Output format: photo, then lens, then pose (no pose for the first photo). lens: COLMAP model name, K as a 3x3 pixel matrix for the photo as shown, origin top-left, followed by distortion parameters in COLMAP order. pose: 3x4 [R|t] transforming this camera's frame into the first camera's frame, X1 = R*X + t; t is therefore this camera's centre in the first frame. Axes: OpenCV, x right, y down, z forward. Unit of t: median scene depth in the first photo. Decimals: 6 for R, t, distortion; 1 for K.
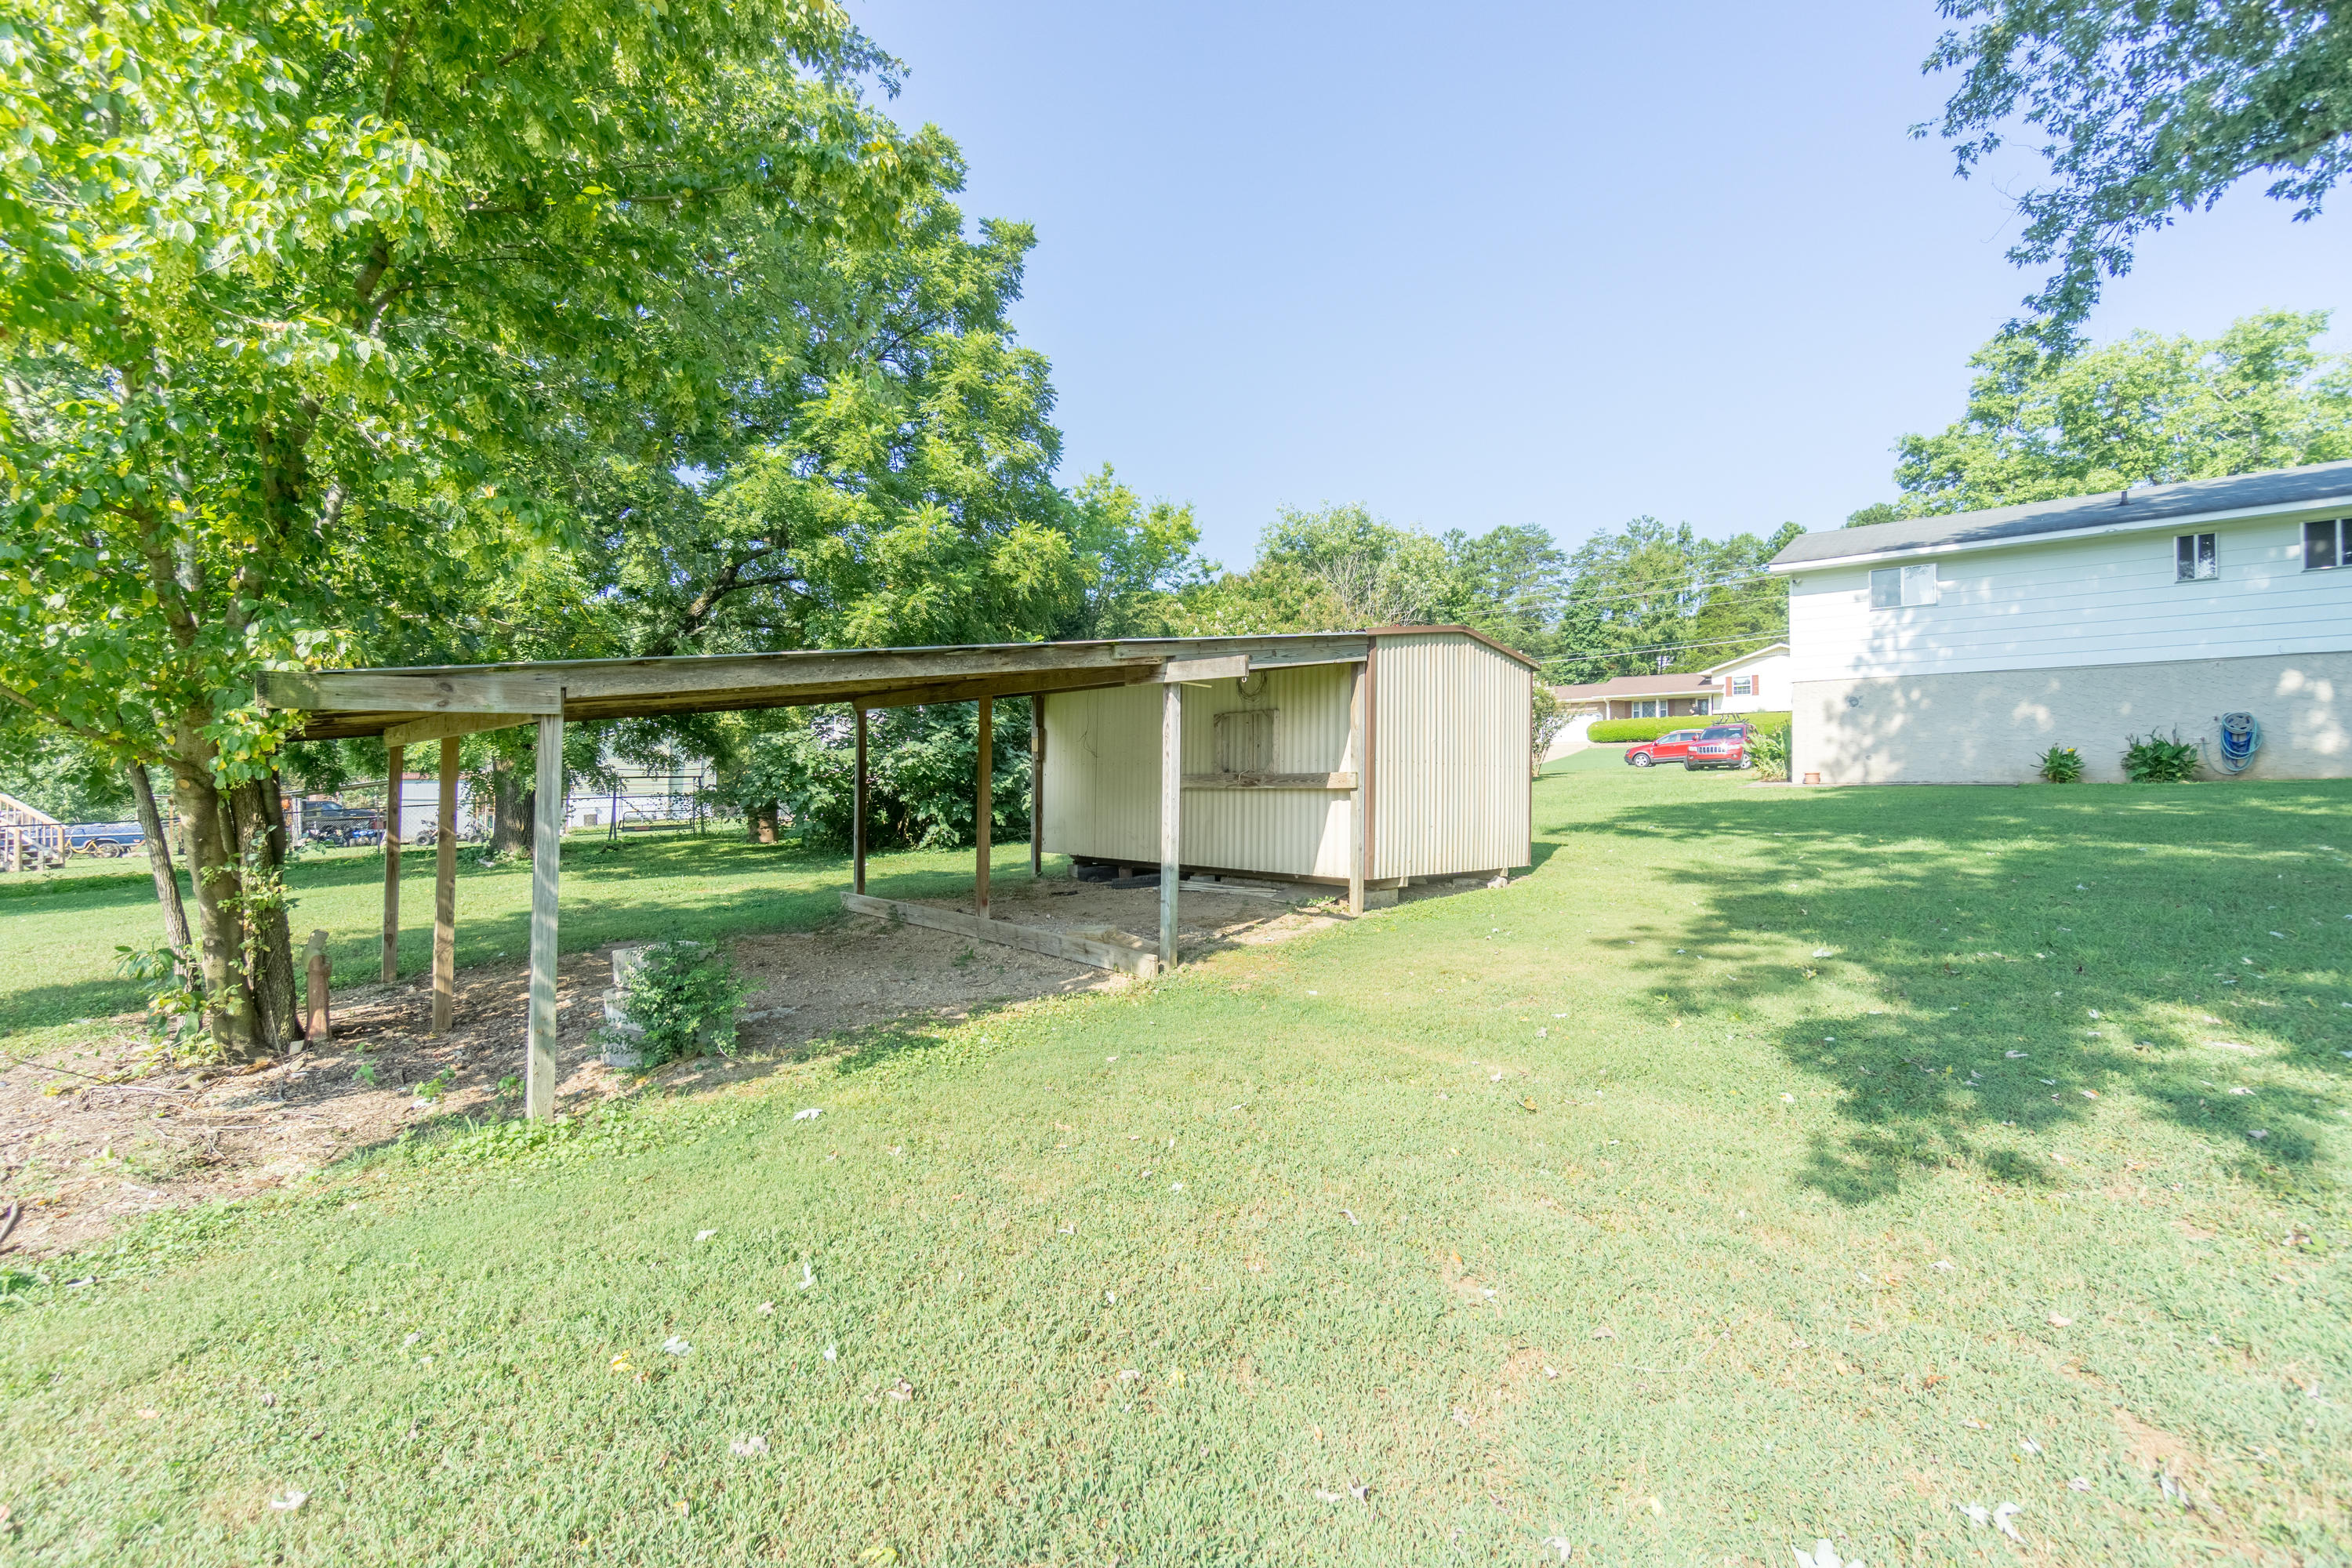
lens RADIAL K [[1052.9, 0, 1163.6], [0, 1052.9, 785.4], [0, 0, 1]] dist [0.000897, 0.001083]
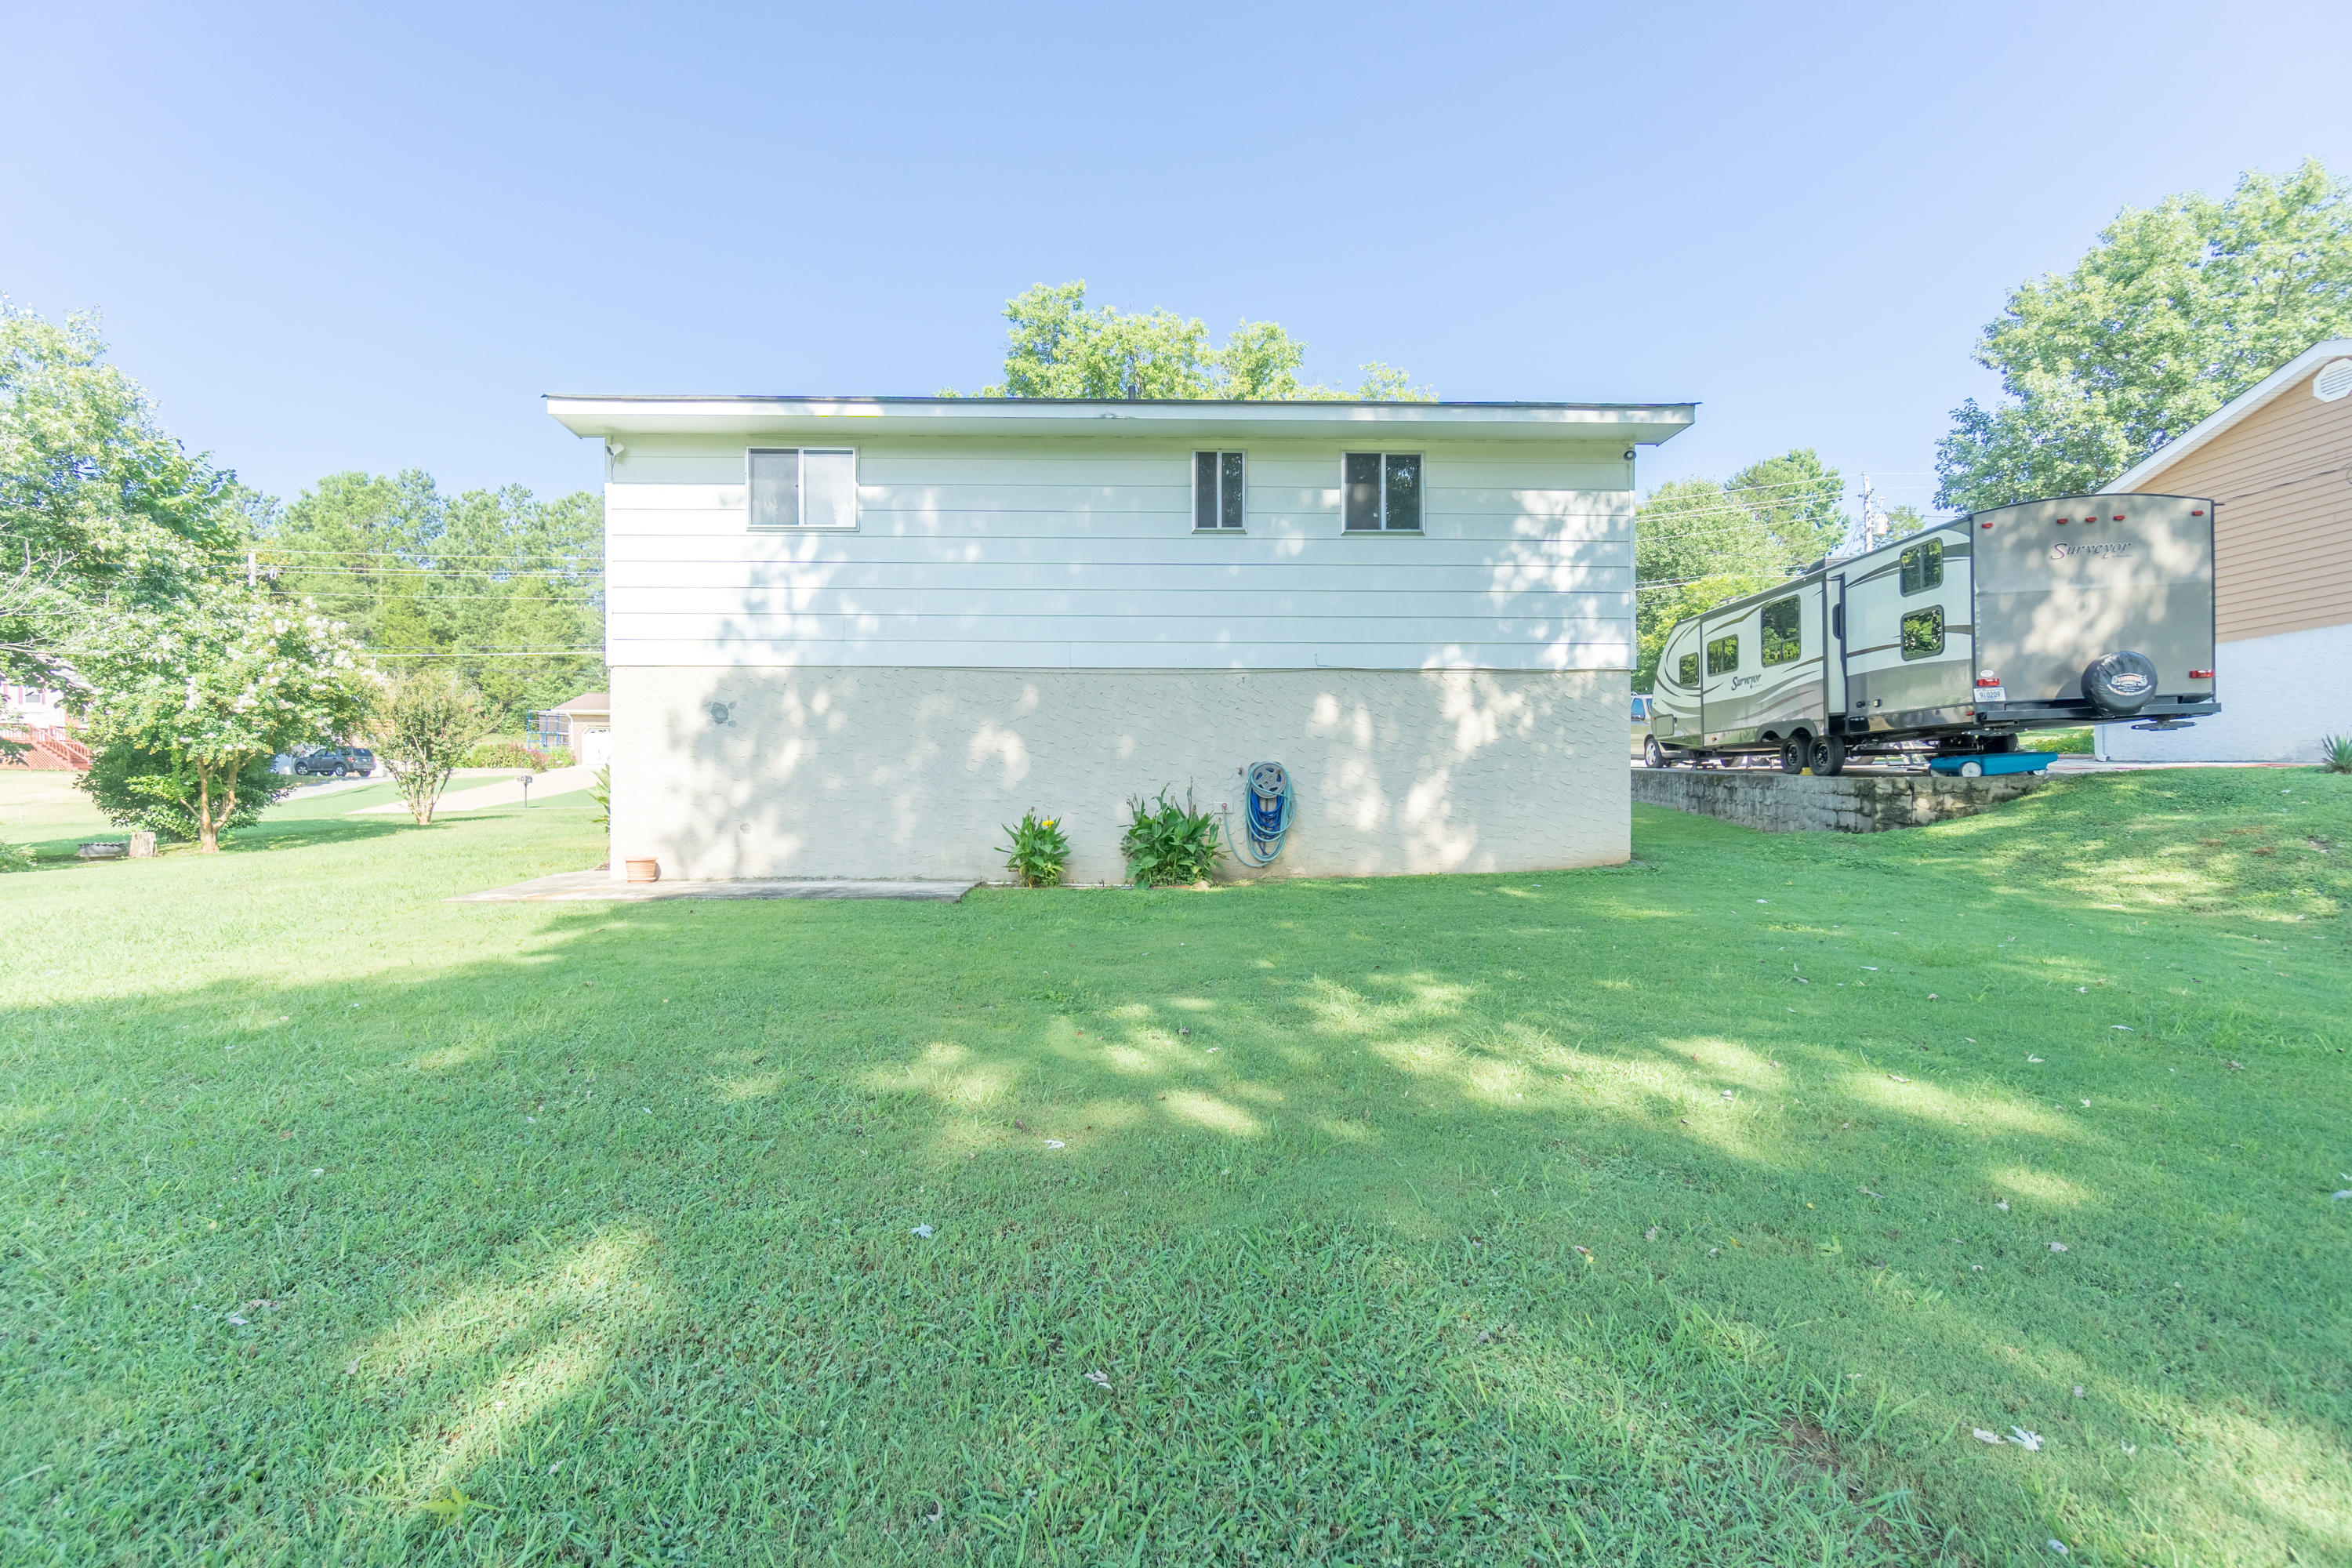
lens RADIAL K [[1052.9, 0, 1161.5], [0, 1052.9, 808.0], [0, 0, 1]] dist [0.000897, 0.001083]
pose [[0.738068, 0.003555, 0.674717, 0.532866], [-0.004396, 0.999990, -0.000460, -0.039579], [-0.674712, -0.002626, 0.738077, 0.558839]]
